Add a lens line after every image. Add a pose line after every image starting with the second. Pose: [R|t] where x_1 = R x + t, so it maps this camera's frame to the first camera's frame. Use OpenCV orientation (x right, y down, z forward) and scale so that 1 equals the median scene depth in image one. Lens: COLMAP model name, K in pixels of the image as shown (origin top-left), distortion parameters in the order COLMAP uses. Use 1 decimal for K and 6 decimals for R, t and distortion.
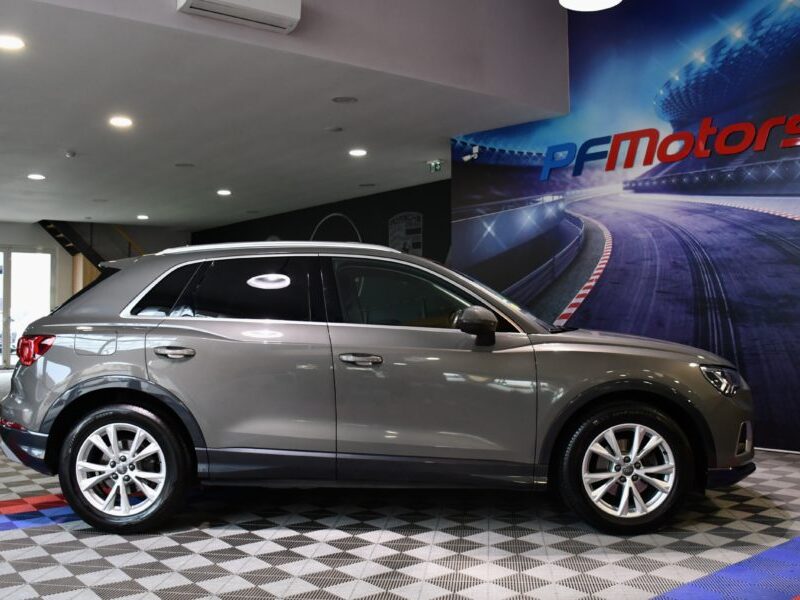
lens RADIAL K [[861.0, 0, 411.5], [0, 861.0, 293.6], [0, 0, 1]] dist [-0.065757, 0.000000]
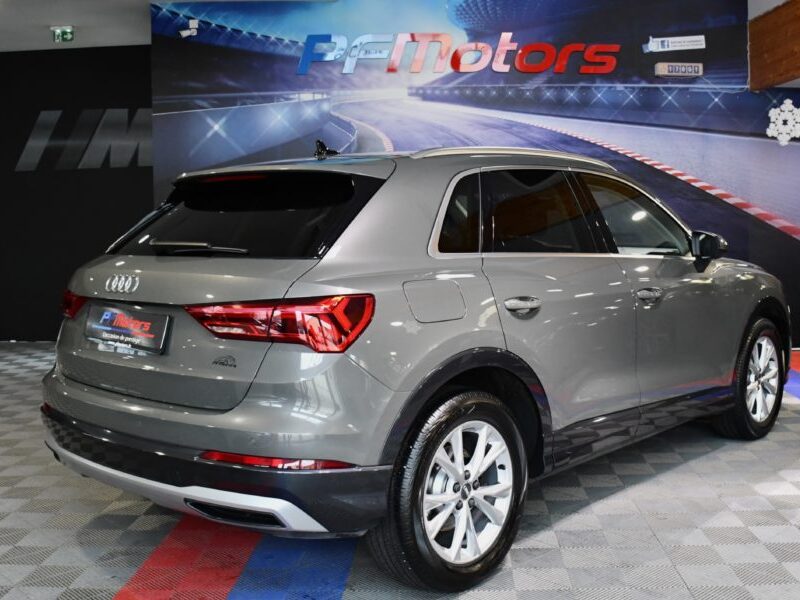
lens RADIAL K [[952.1, 0, 421.8], [0, 952.1, 289.0], [0, 0, 1]] dist [-0.125696, 0.000000]
pose [[0.650470, -0.073084, 0.756007, -0.511894], [-0.007676, 0.994677, 0.102760, -0.019303], [-0.759493, -0.072645, 0.646447, 0.312107]]
